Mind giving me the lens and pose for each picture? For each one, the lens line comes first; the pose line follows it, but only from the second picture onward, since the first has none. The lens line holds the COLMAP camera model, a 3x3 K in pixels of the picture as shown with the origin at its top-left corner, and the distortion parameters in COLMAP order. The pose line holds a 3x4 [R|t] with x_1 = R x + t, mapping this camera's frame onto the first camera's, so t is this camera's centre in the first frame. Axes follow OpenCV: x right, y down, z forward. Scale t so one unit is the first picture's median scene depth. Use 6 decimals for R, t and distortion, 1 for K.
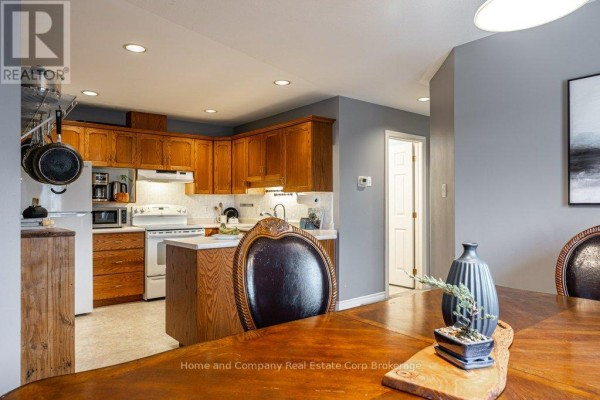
lens RADIAL K [[398.0, 0, 300.0], [0, 398.0, 200.0], [0, 0, 1]] dist [-0.002241, -0.000963]
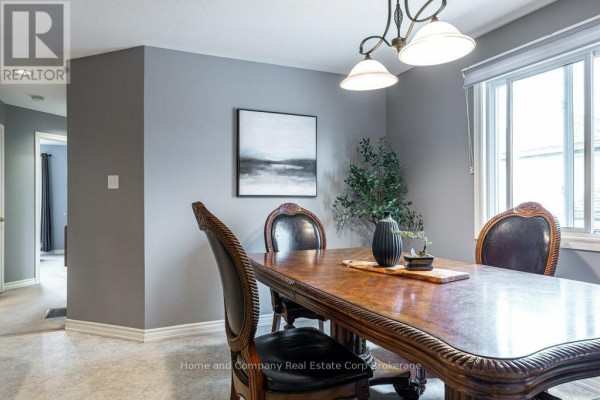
lens RADIAL K [[398.0, 0, 300.0], [0, 398.0, 200.0], [0, 0, 1]] dist [-0.002241, -0.000963]
pose [[0.244047, 0.005987, 0.969745, -0.664557], [-0.000338, 0.999981, -0.006088, 0.034448], [-0.969763, 0.001158, 0.244045, 0.446979]]
